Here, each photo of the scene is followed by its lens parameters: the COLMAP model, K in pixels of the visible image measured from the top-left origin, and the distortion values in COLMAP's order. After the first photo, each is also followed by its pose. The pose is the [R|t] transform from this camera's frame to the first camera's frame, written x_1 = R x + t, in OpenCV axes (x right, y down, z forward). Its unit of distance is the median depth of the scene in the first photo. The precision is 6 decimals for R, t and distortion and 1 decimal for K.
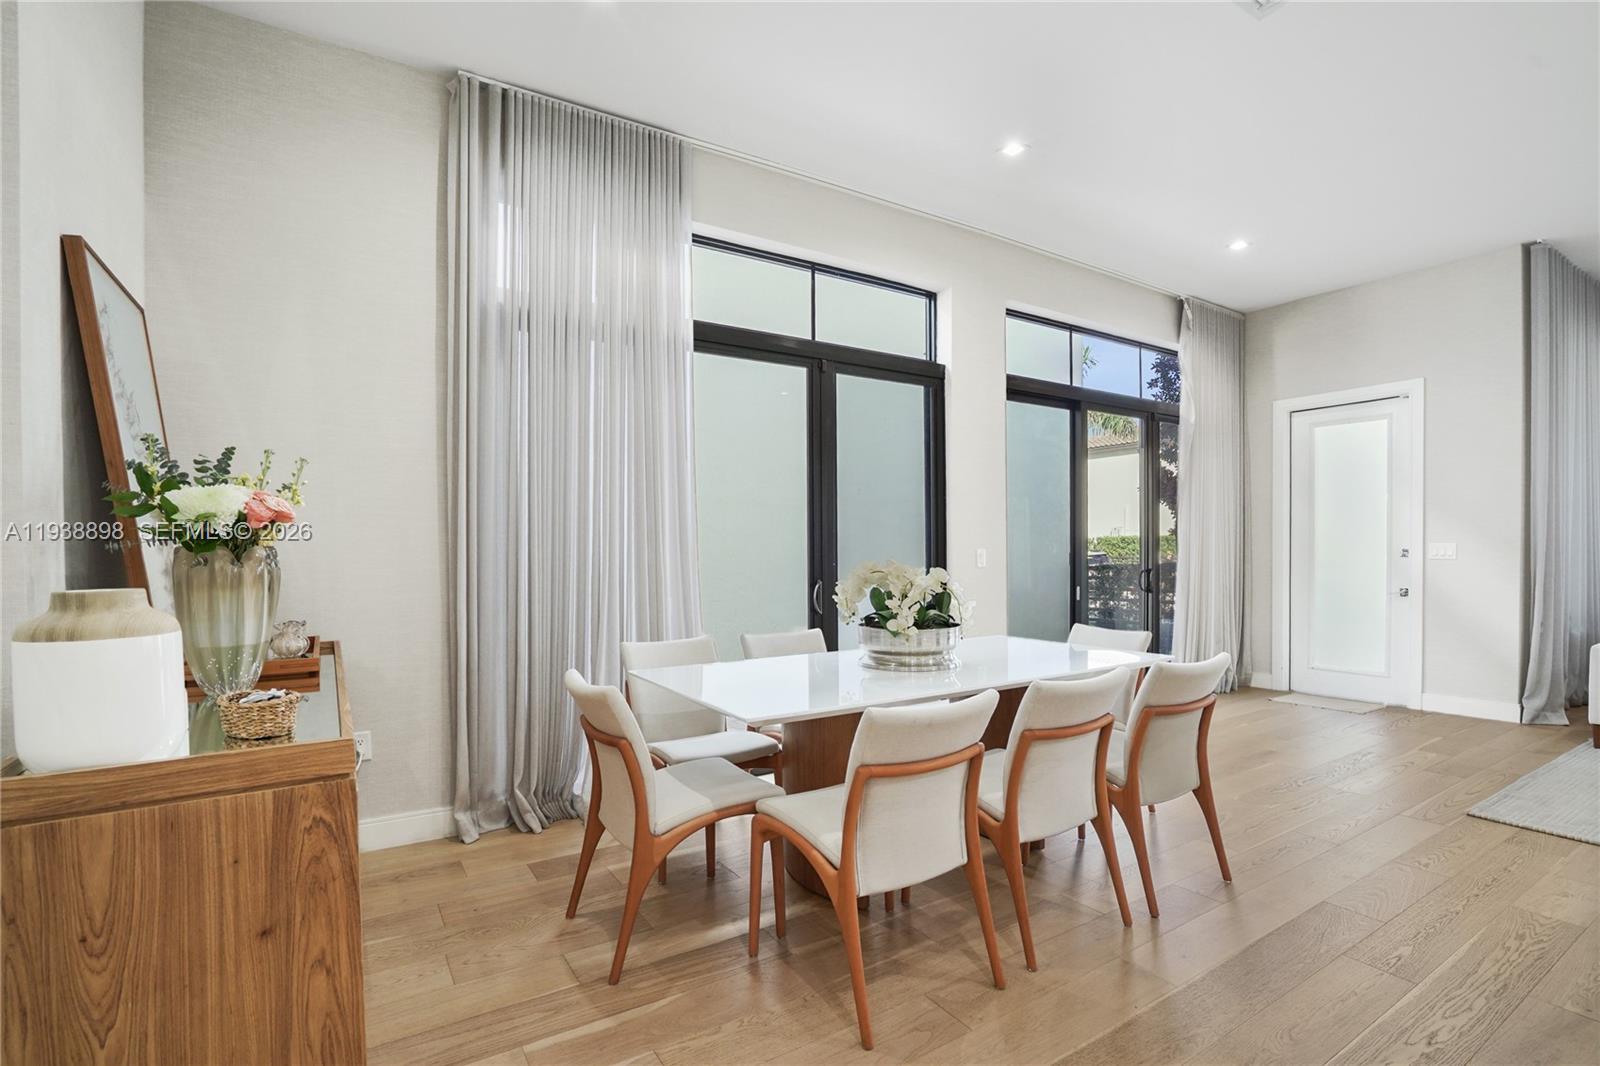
lens RADIAL K [[759.9, 0, 813.9], [0, 759.9, 561.2], [0, 0, 1]] dist [-0.062209, 0.023776]
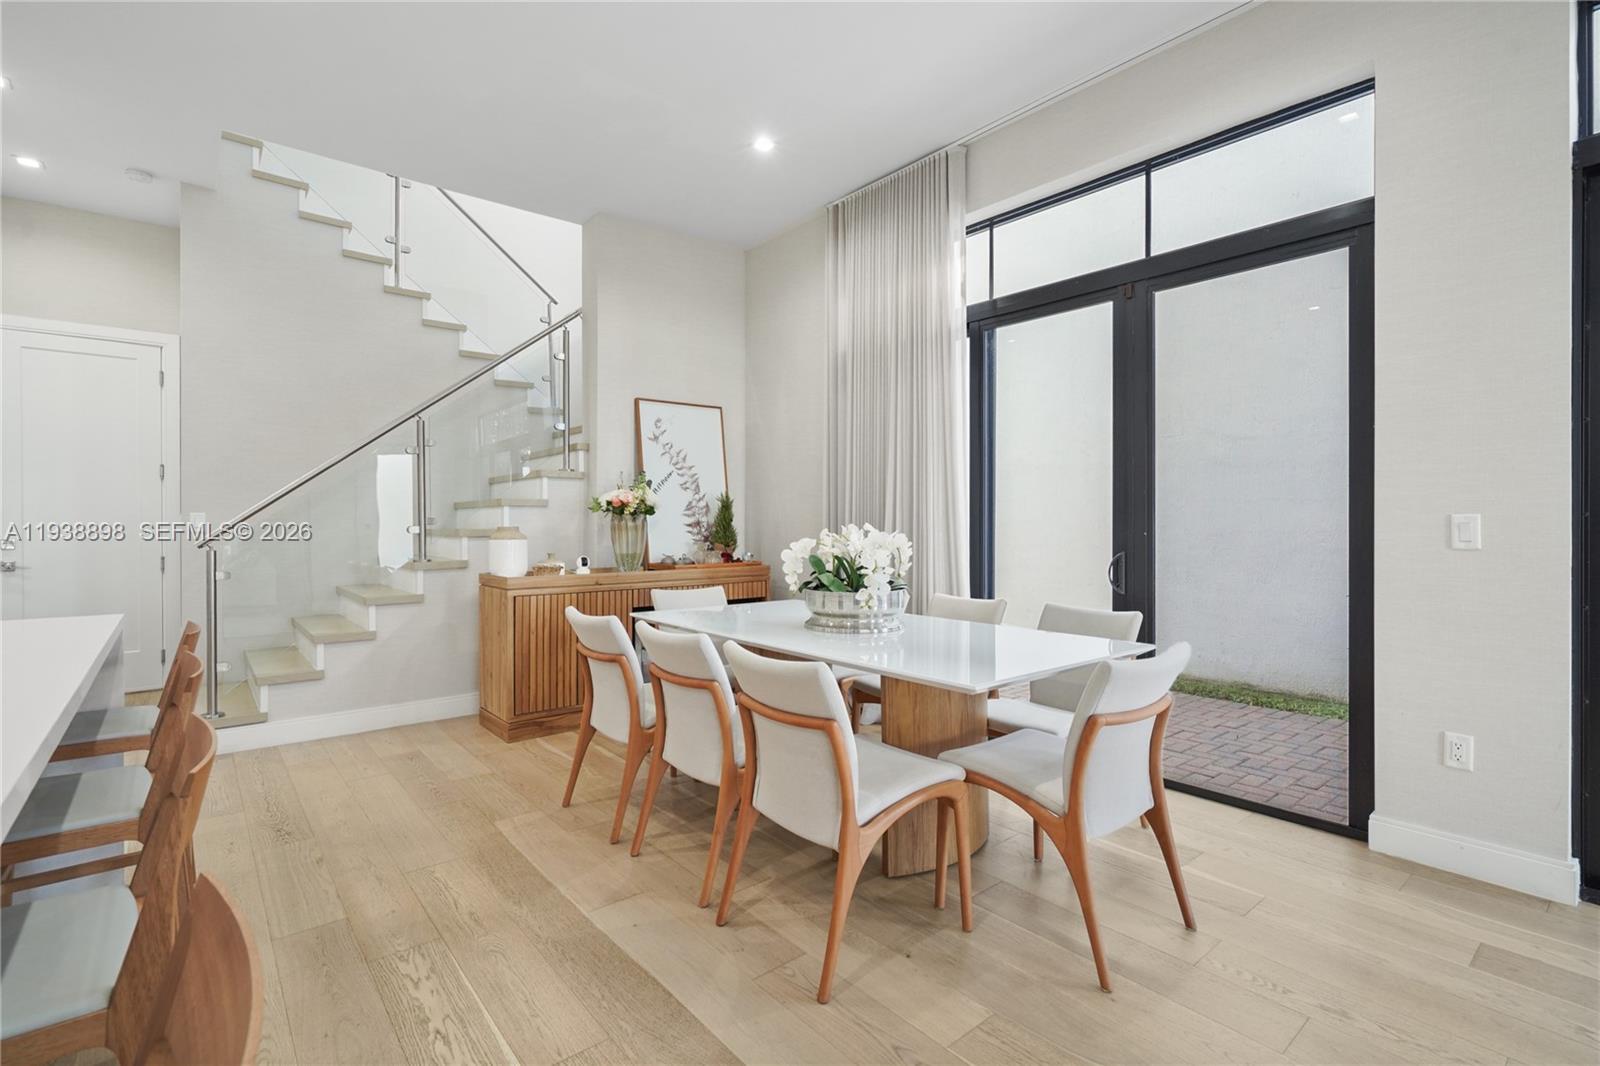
lens RADIAL K [[737.3, 0, 799.9], [0, 737.3, 524.6], [0, 0, 1]] dist [-0.001186, -0.000147]
pose [[0.118223, 0.009368, -0.992943, 0.727703], [-0.014854, 0.999860, 0.007665, -0.006422], [0.992876, 0.013843, 0.118346, 0.529794]]
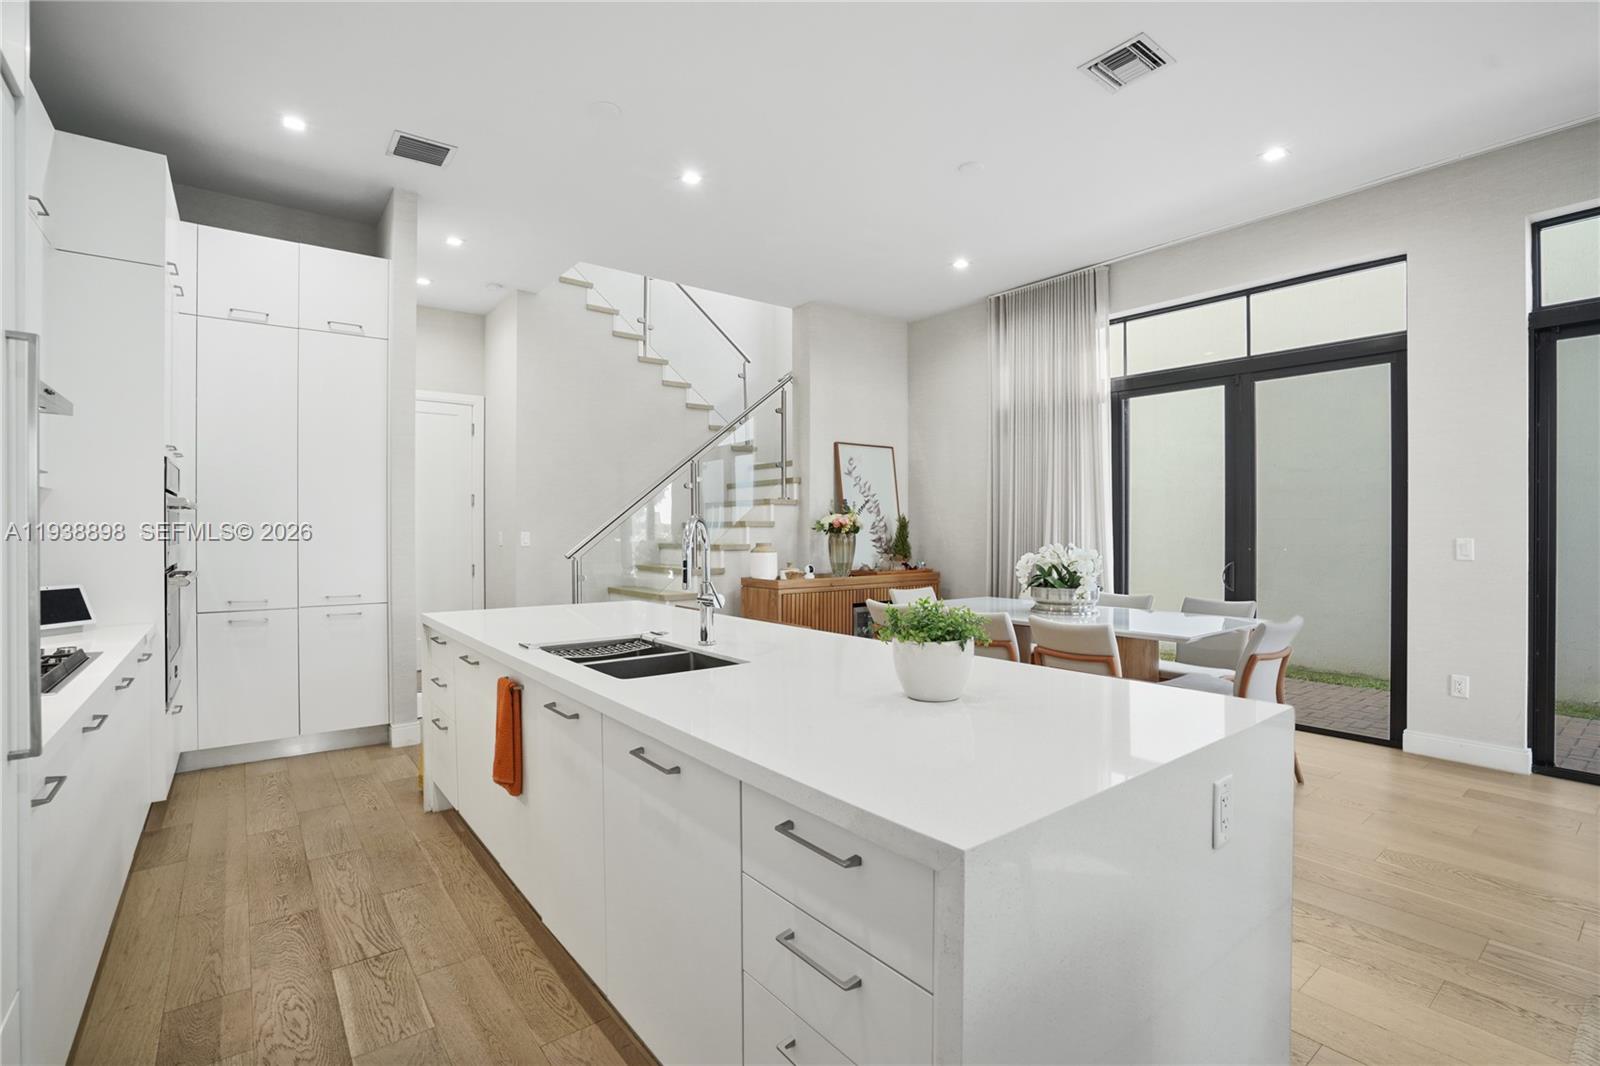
lens RADIAL K [[744.5, 0, 800.0], [0, 744.5, 533.0], [0, 0, 1]] dist [-0.056646, 0.021774]
pose [[0.085326, 0.008869, -0.996314, 1.031440], [-0.015236, 0.999855, 0.007596, -0.018391], [0.996237, 0.014532, 0.085449, 0.221854]]
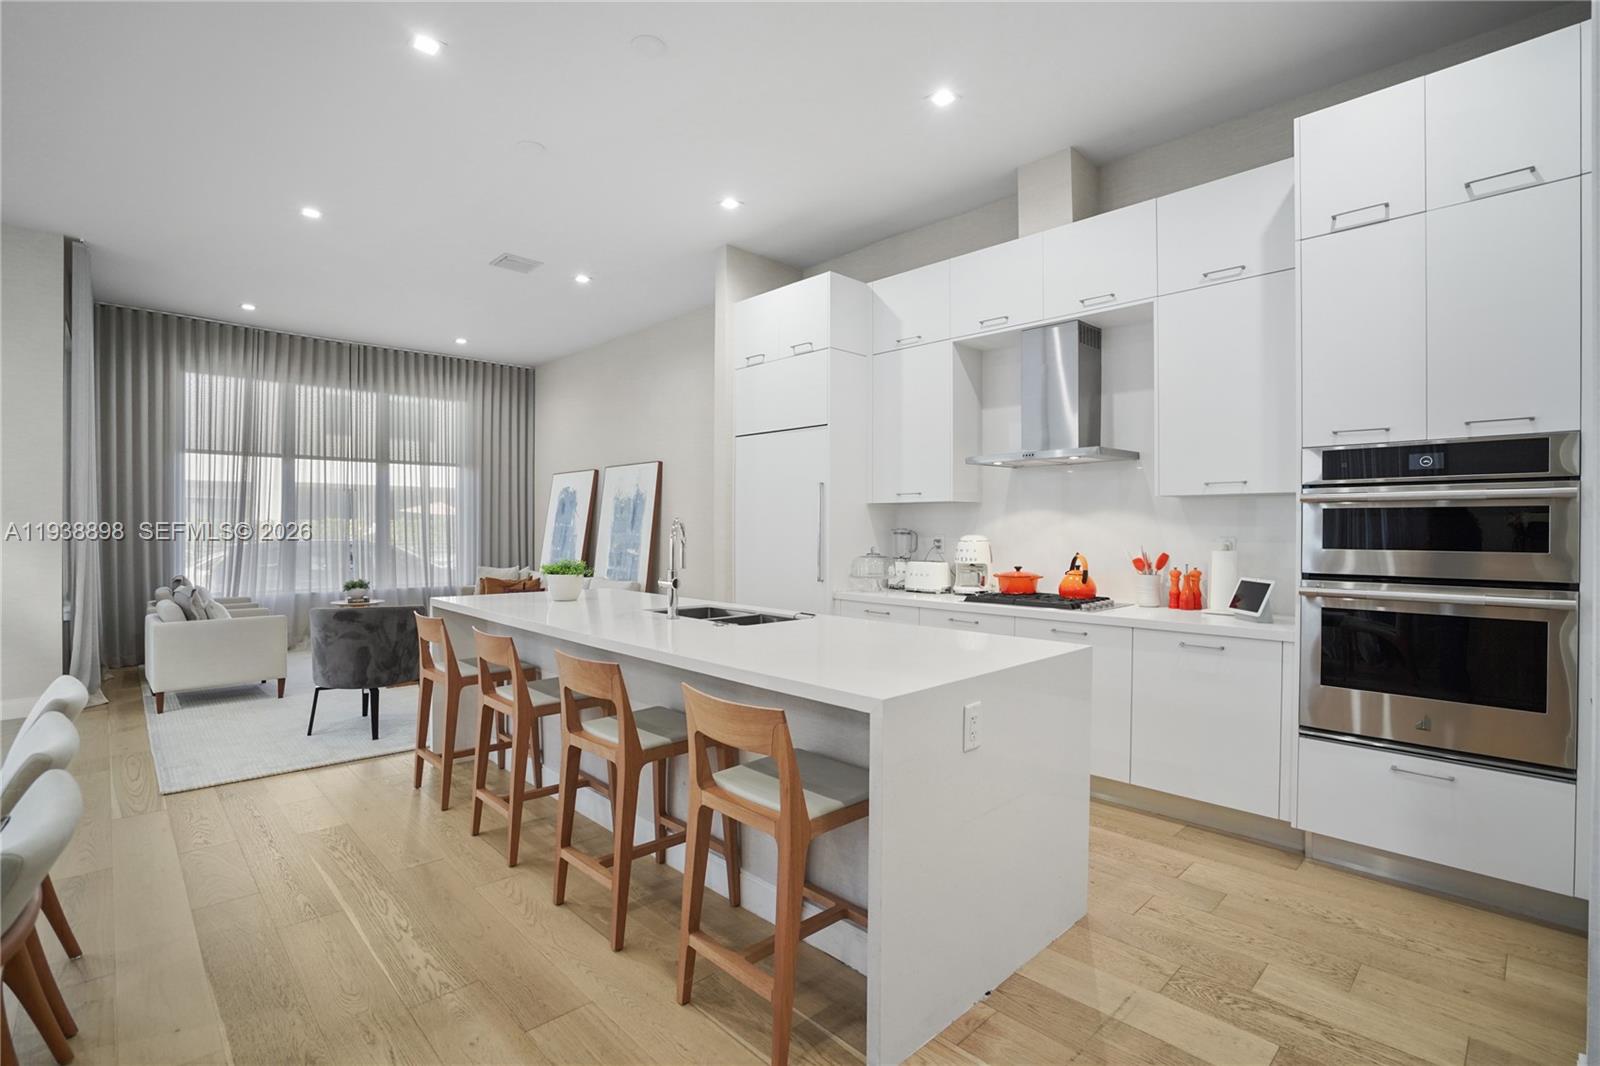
lens RADIAL K [[735.1, 0, 809.4], [0, 735.1, 533.7], [0, 0, 1]] dist [-0.058863, 0.017822]
pose [[-0.200847, -0.001527, 0.979621, -0.209800], [0.014907, 0.999878, 0.004615, -0.014023], [-0.979509, 0.015530, -0.200800, 0.213585]]
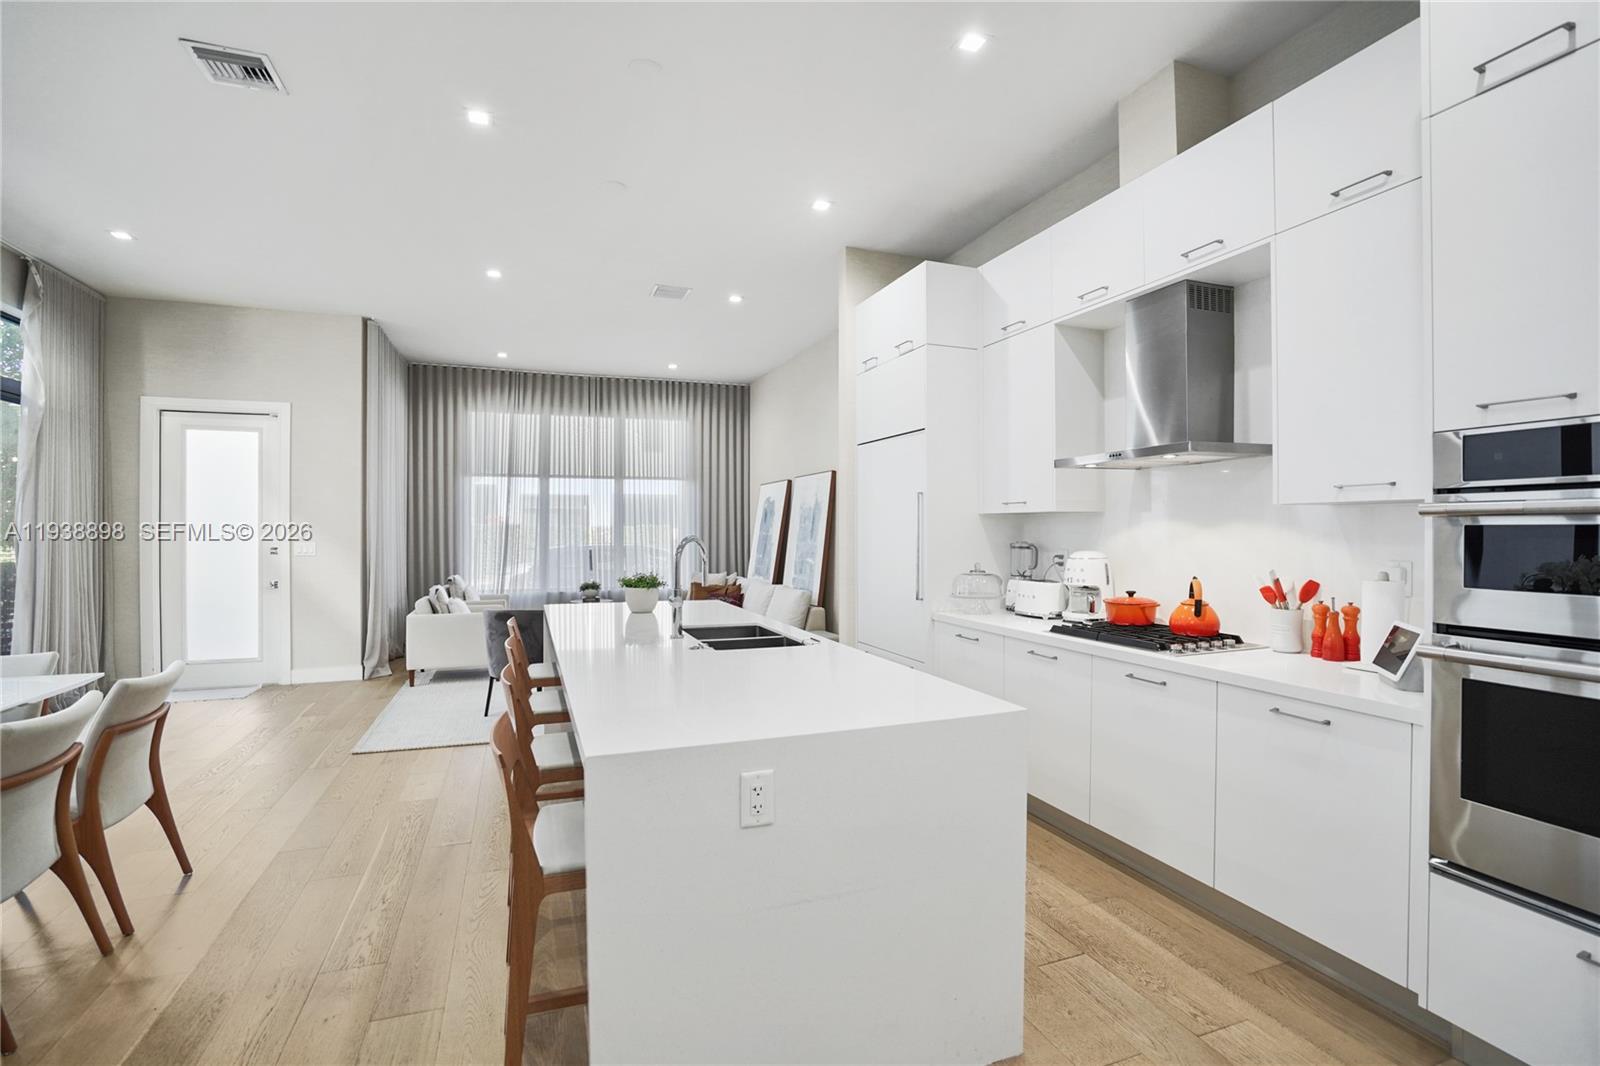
lens RADIAL K [[735.1, 0, 809.4], [0, 735.1, 533.7], [0, 0, 1]] dist [-0.058863, 0.017822]
pose [[0.201714, 0.001724, 0.979443, -0.154820], [0.015306, 0.999871, -0.004912, -0.024605], [-0.979325, 0.015982, 0.201662, -0.056400]]
